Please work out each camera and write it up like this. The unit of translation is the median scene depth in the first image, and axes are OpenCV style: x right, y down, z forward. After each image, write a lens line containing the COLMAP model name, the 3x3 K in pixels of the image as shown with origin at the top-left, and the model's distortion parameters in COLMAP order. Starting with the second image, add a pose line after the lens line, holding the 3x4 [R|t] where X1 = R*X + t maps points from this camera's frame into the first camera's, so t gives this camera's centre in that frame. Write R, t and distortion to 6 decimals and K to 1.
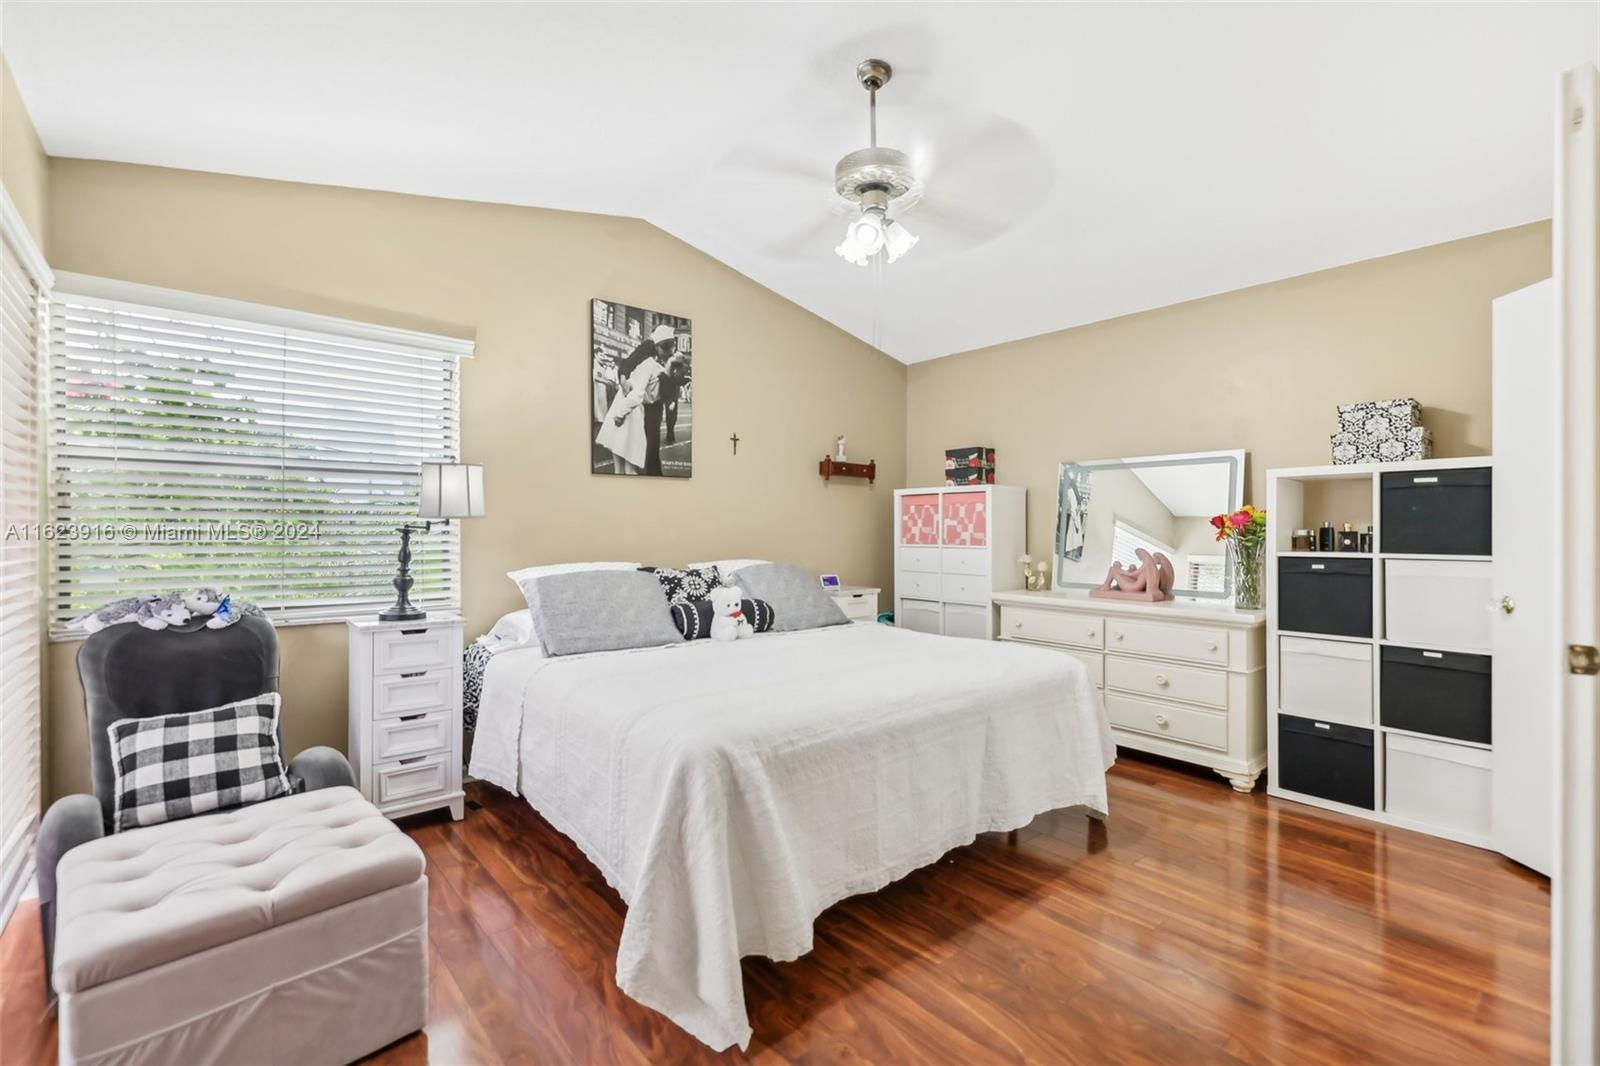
lens RADIAL K [[686.5, 0, 793.2], [0, 686.5, 530.0], [0, 0, 1]] dist [0.000315, -0.000085]
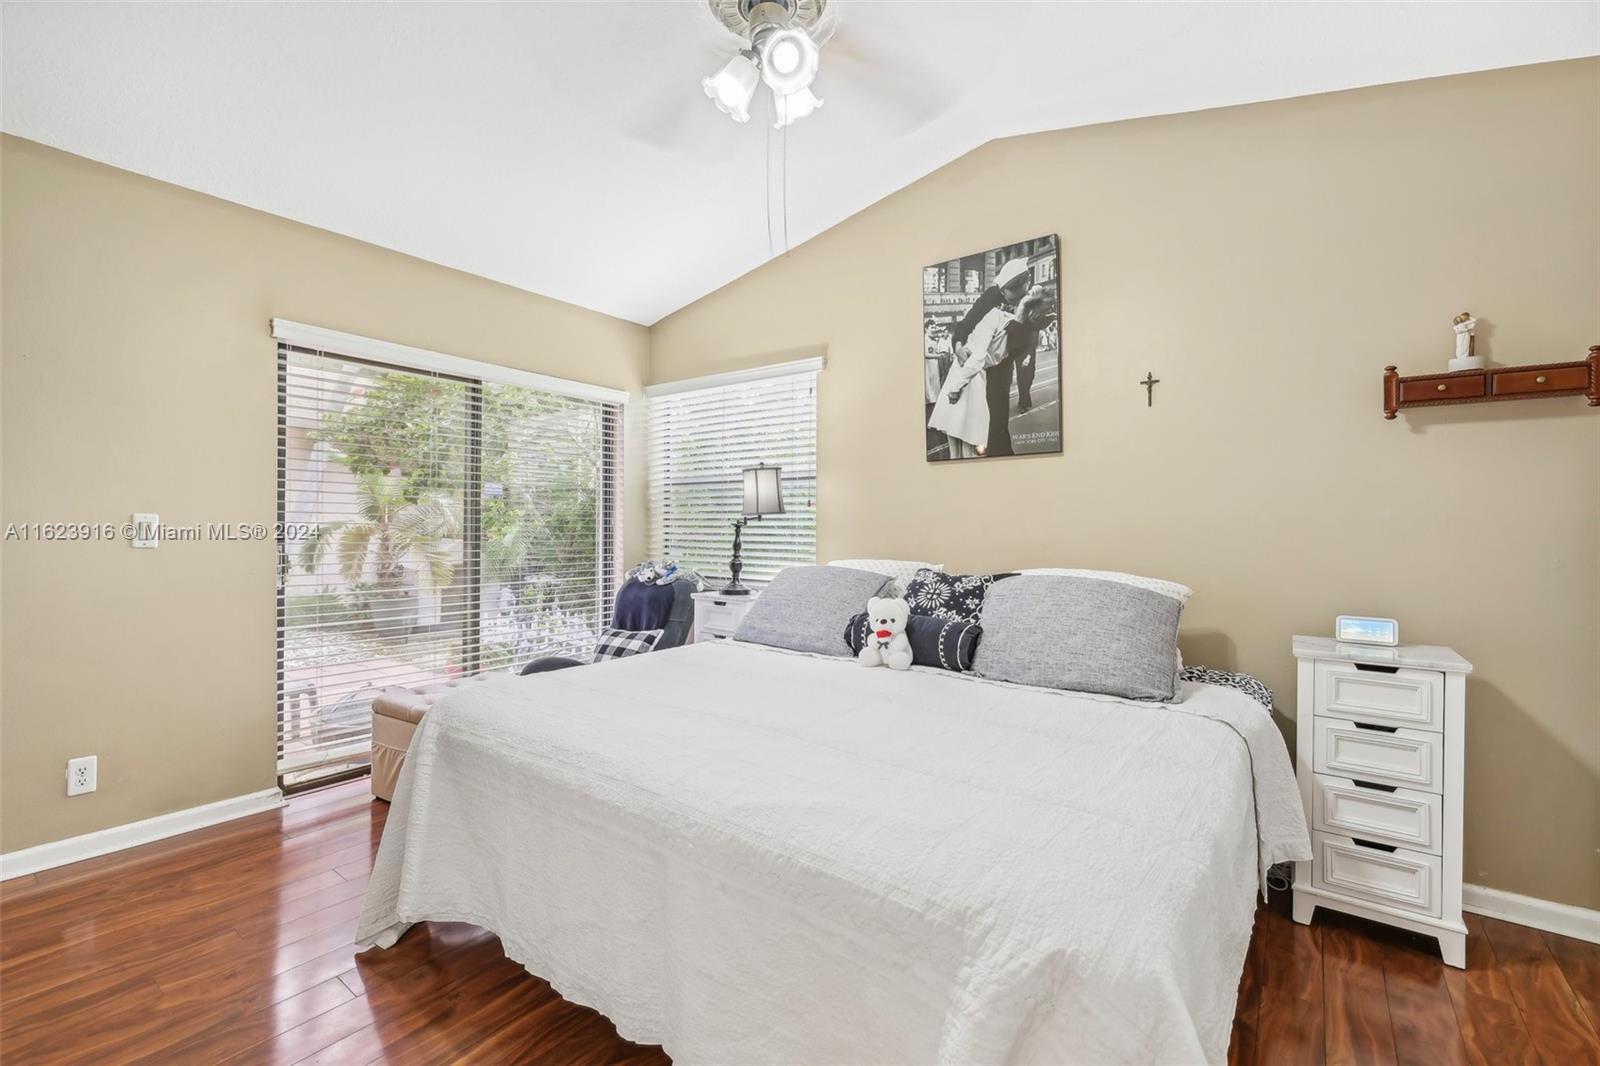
lens RADIAL K [[686.5, 0, 793.2], [0, 686.5, 530.0], [0, 0, 1]] dist [0.000315, -0.000085]
pose [[0.217299, -0.011337, -0.976039, 0.526106], [-0.015327, 0.999770, -0.015025, 0.021445], [0.975985, 0.018225, 0.217075, 0.619923]]
